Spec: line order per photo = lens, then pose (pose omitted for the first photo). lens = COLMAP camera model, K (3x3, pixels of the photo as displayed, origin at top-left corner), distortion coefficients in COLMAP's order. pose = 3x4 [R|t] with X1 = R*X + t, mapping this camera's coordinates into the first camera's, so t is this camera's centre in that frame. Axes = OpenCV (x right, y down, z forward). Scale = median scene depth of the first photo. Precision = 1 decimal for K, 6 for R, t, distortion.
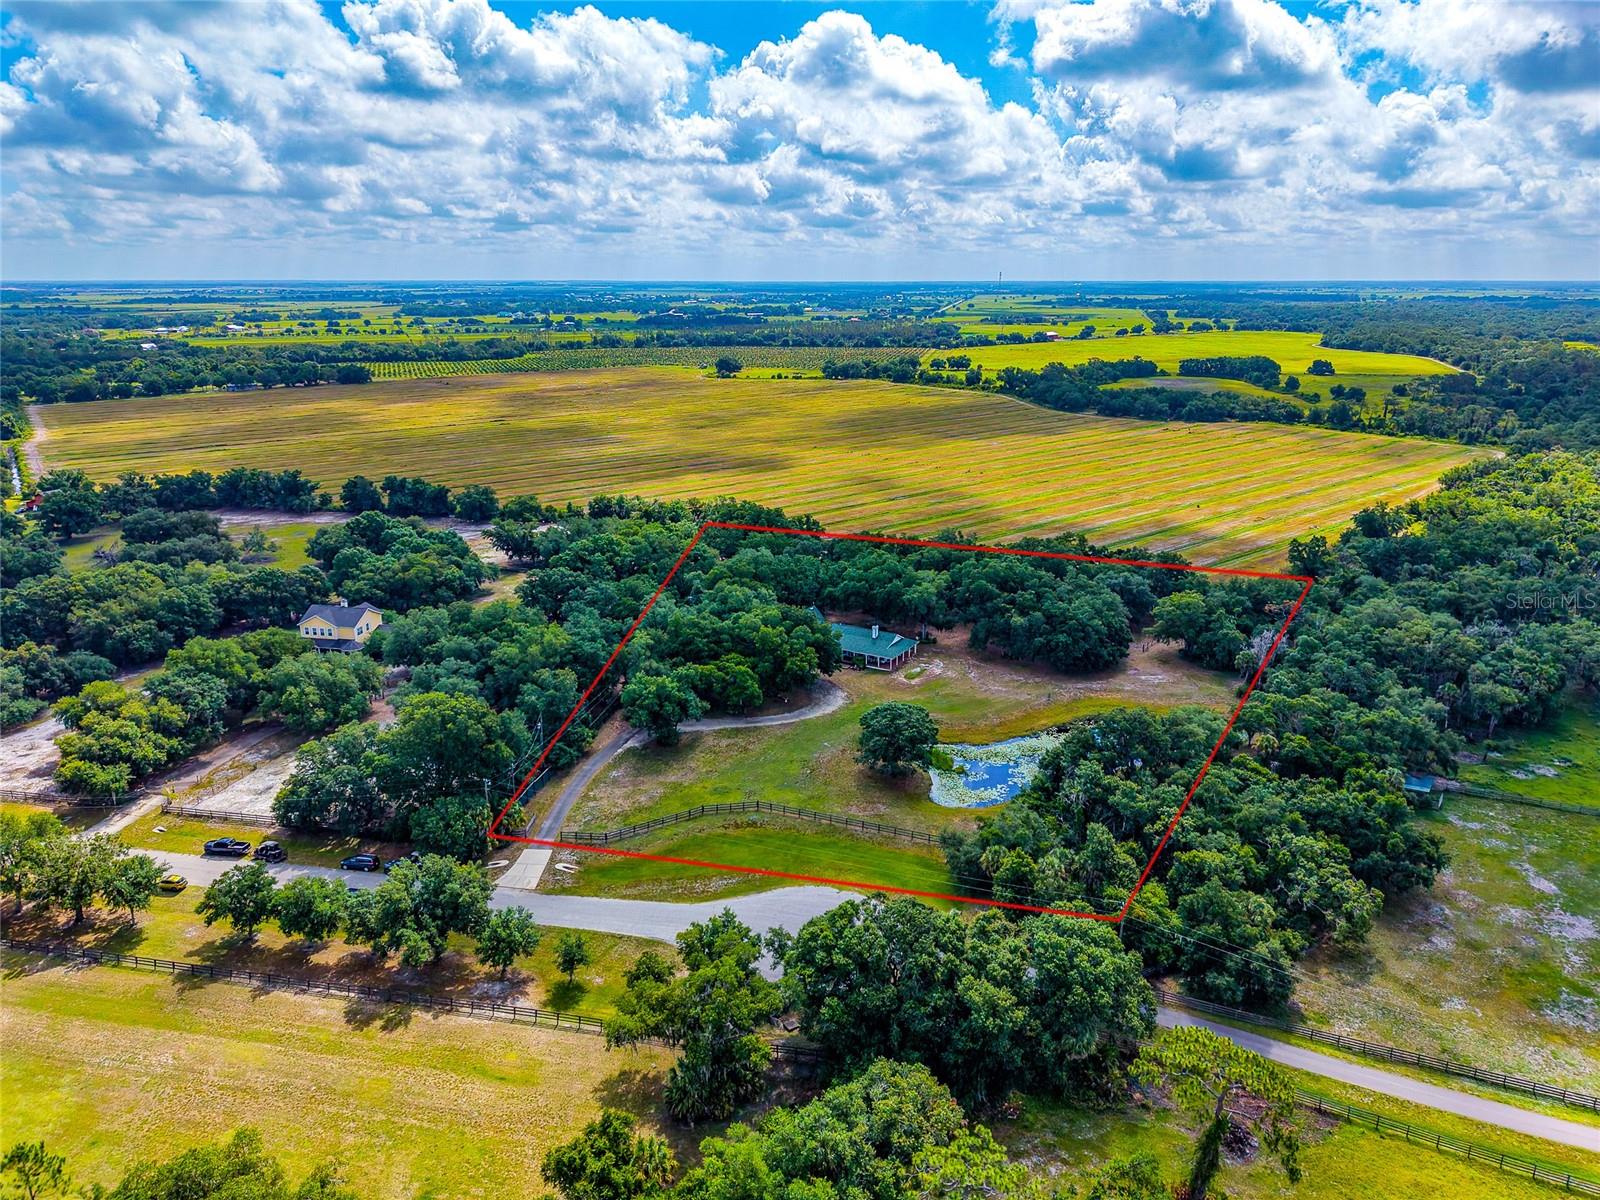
lens RADIAL K [[1098.3, 0, 796.5], [0, 1098.3, 578.0], [0, 0, 1]] dist [0.079244, -0.055583]
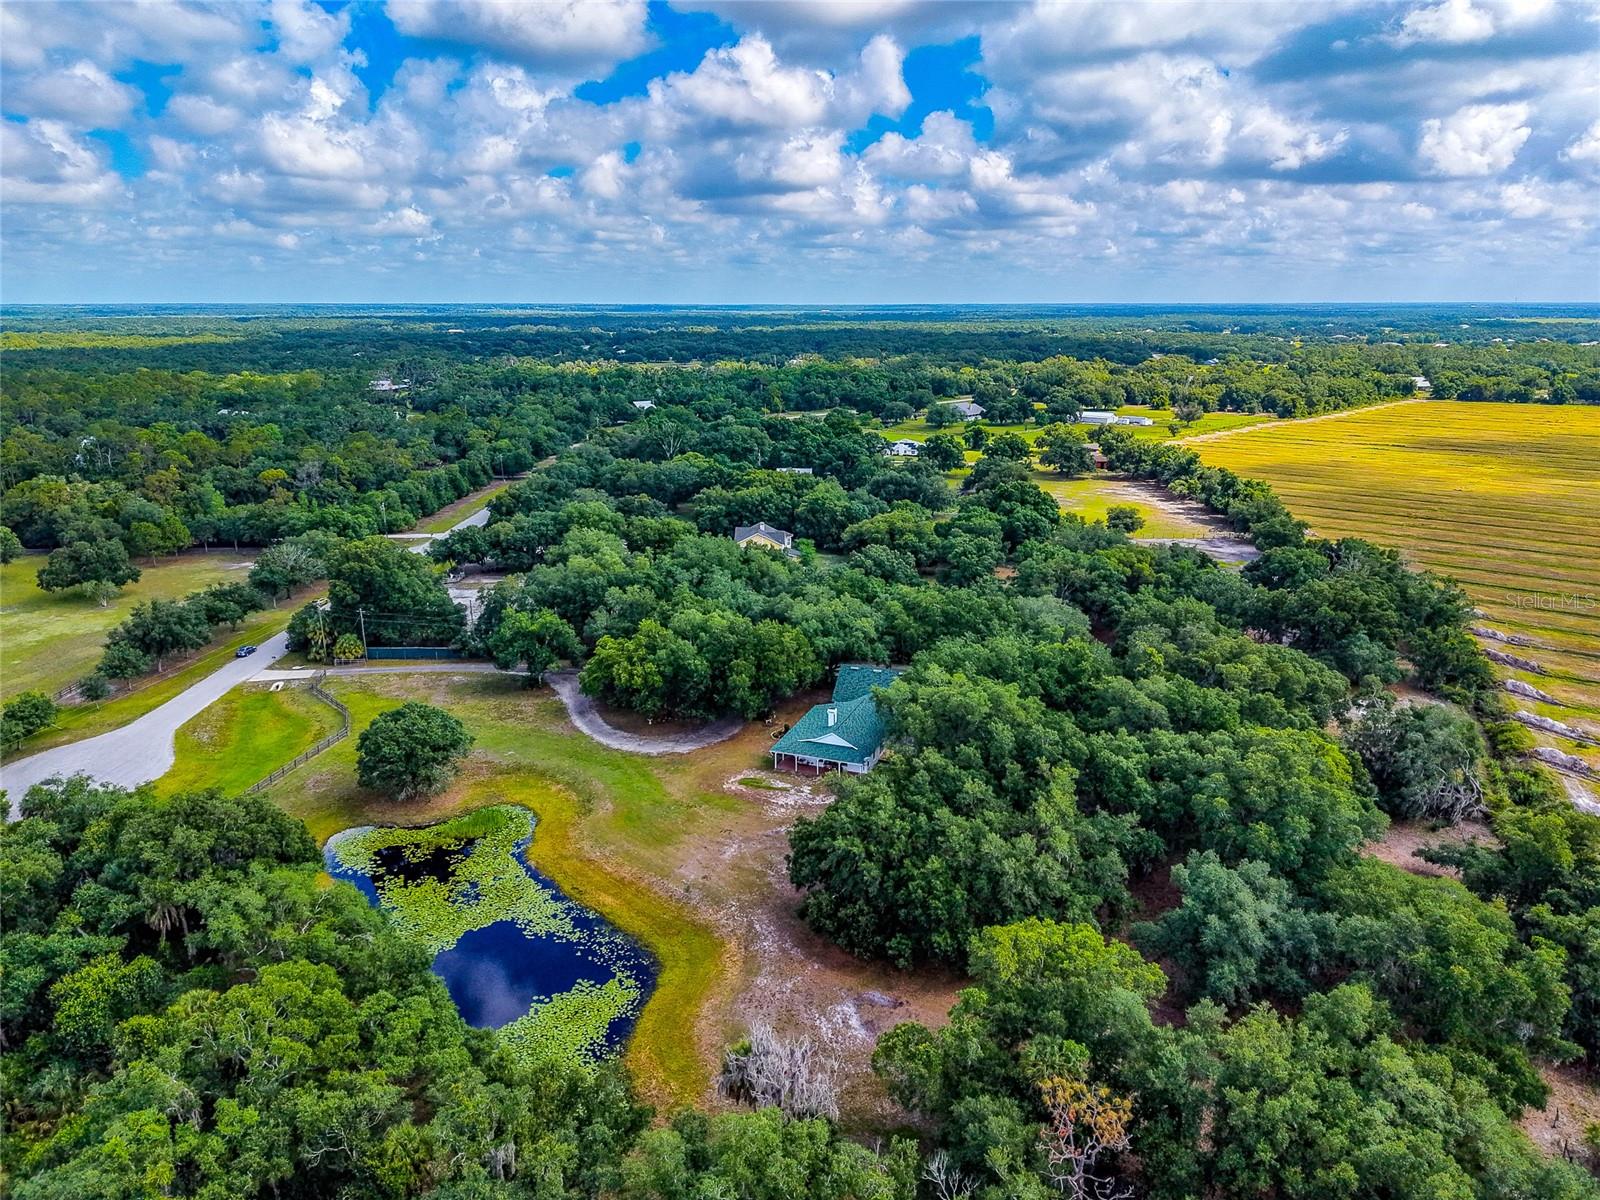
lens RADIAL K [[1135.5, 0, 802.1], [0, 1135.5, 614.3], [0, 0, 1]] dist [0.038626, -0.036820]
pose [[0.169431, 0.265139, -0.949207, 0.652982], [-0.261849, 0.940626, 0.216002, -0.140594], [0.950120, 0.211952, 0.228798, 0.788782]]
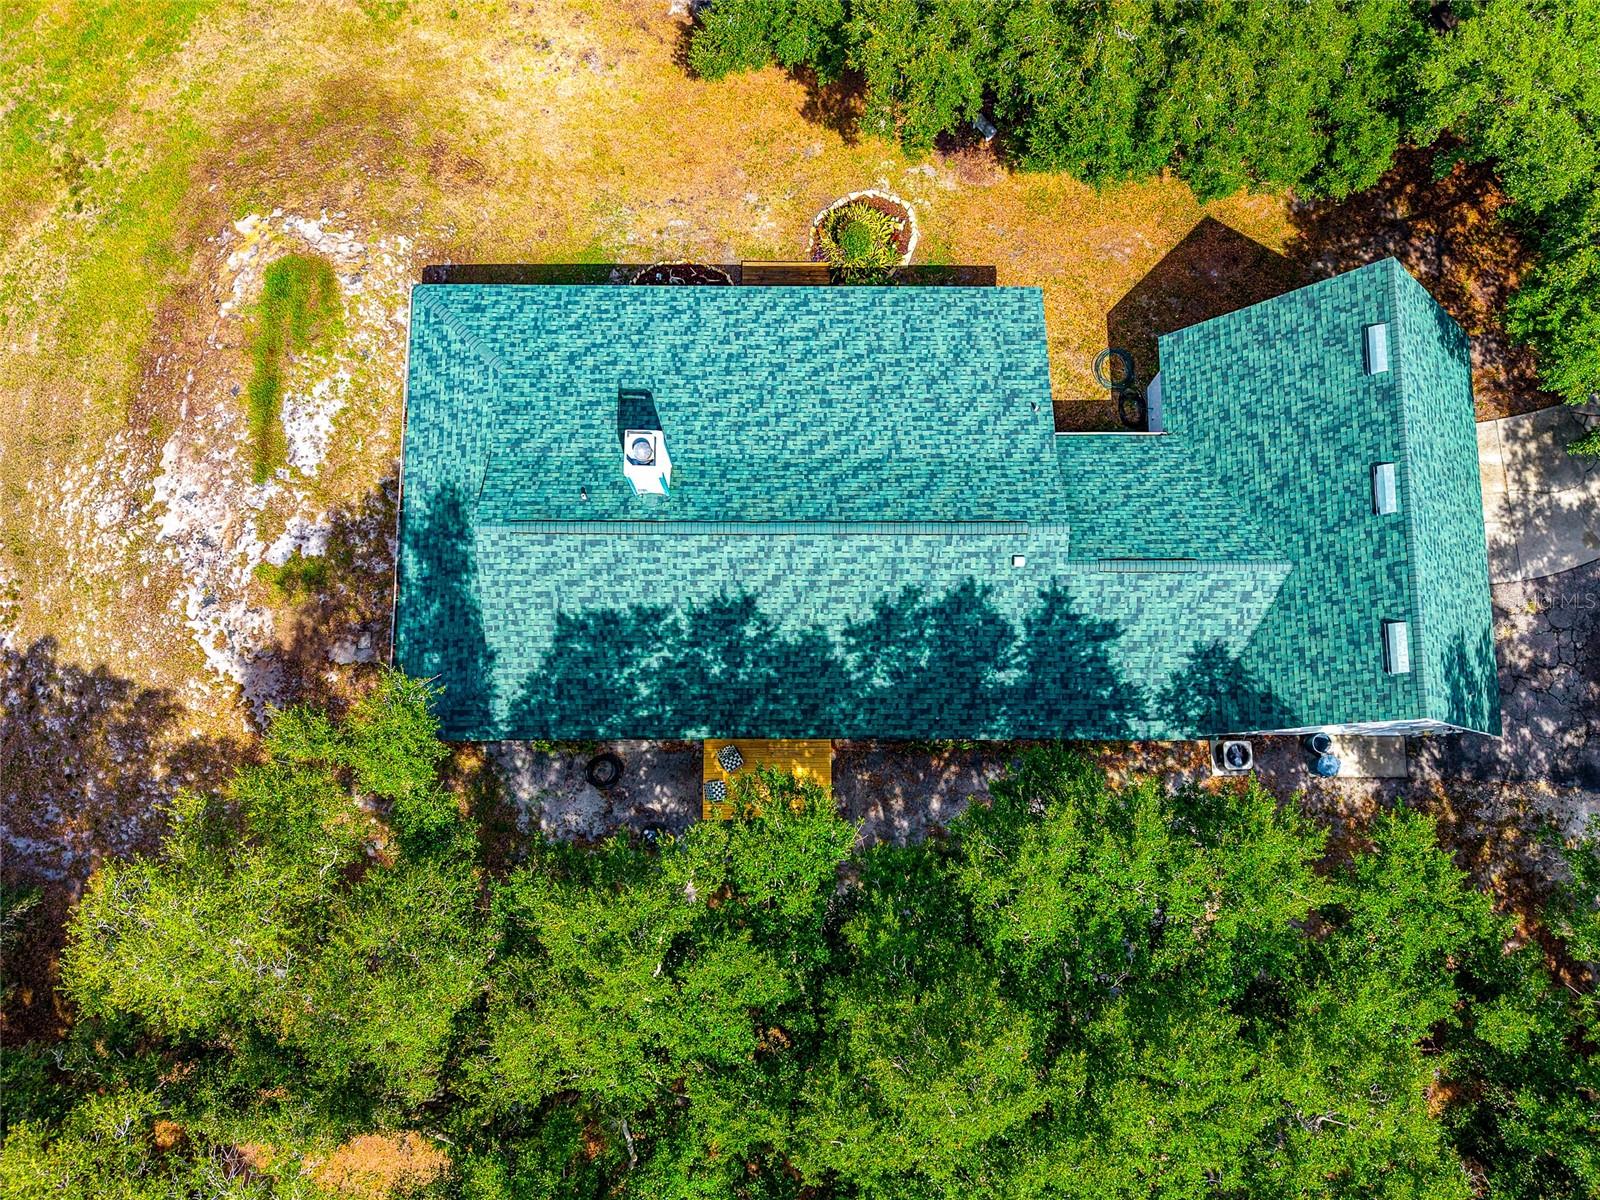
lens RADIAL K [[1143.3, 0, 815.7], [0, 1143.3, 667.0], [0, 0, 1]] dist [0.037986, -0.031269]
pose [[-0.858258, 0.506642, -0.081899, 0.074569], [-0.136597, -0.071682, 0.988030, -0.077133], [0.494706, 0.859172, 0.130727, 0.974186]]
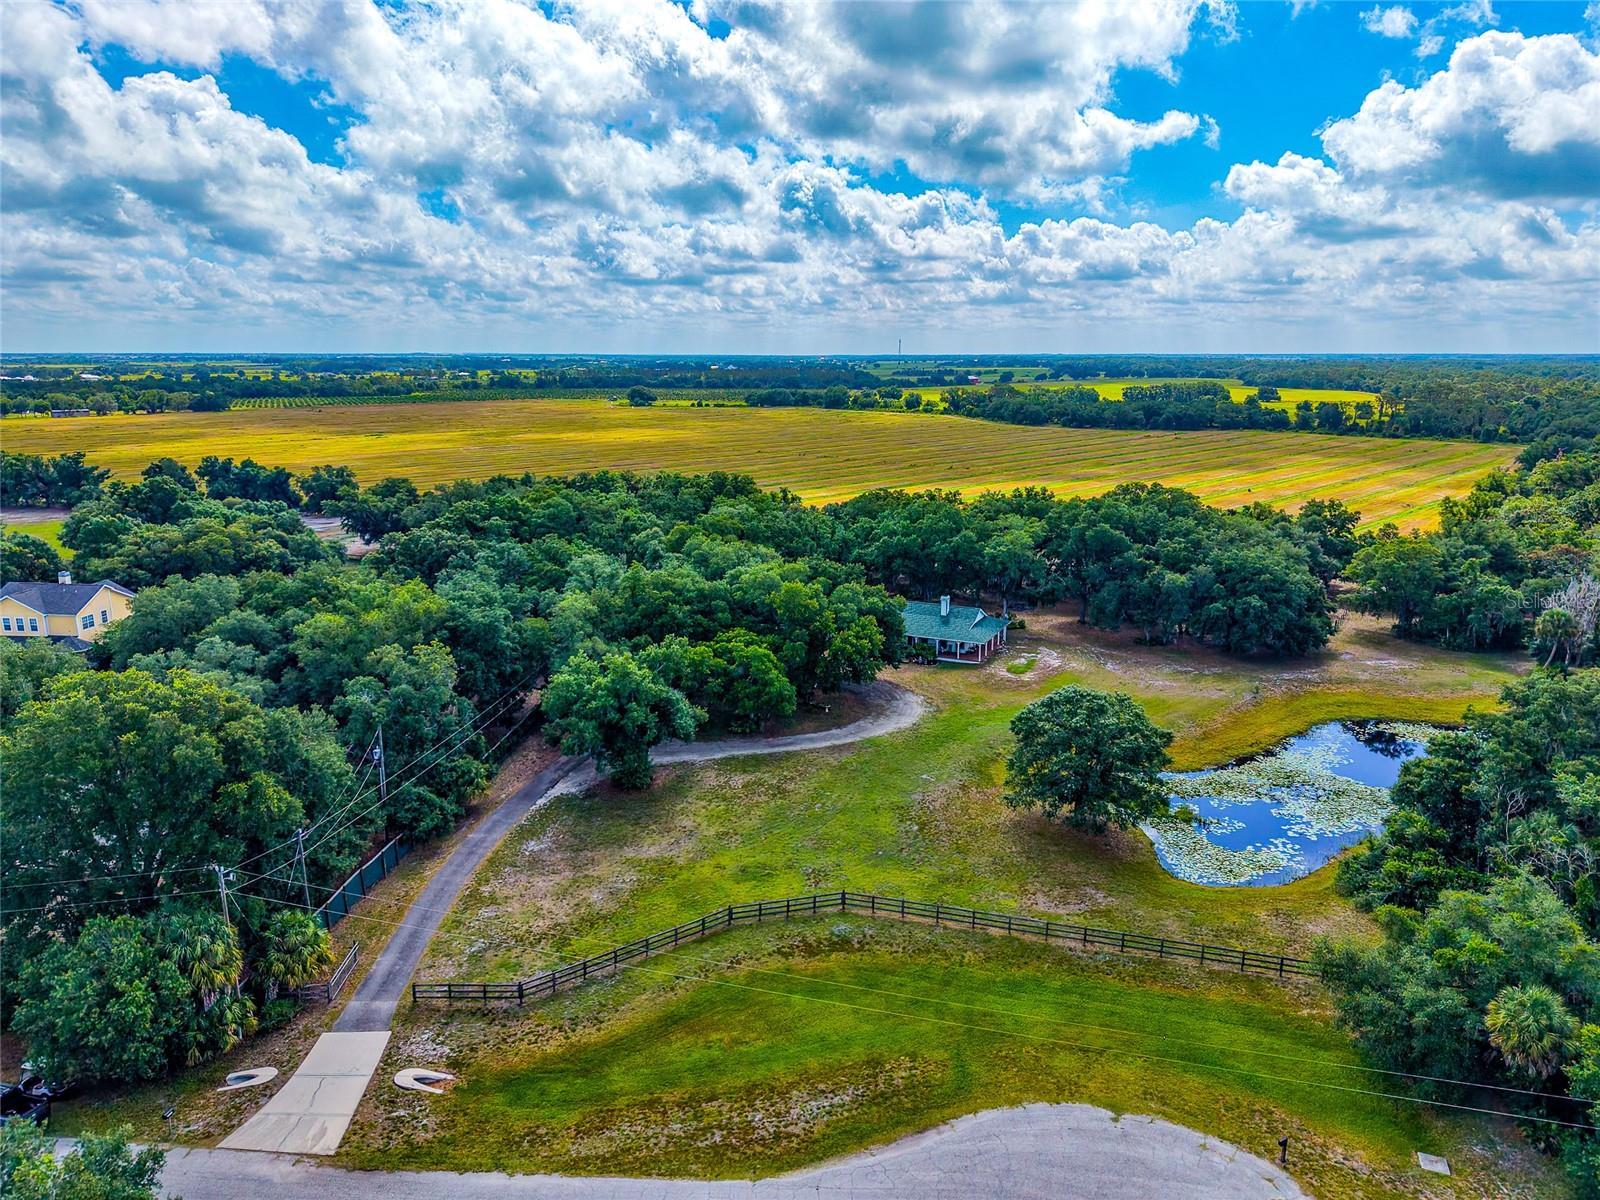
lens RADIAL K [[1102.1, 0, 795.2], [0, 1102.1, 566.7], [0, 0, 1]] dist [0.037343, -0.030382]
pose [[0.996039, -0.016666, 0.087340, -0.066457], [0.023056, 0.997089, -0.072677, 0.068019], [-0.085875, 0.074403, 0.993524, 0.363558]]
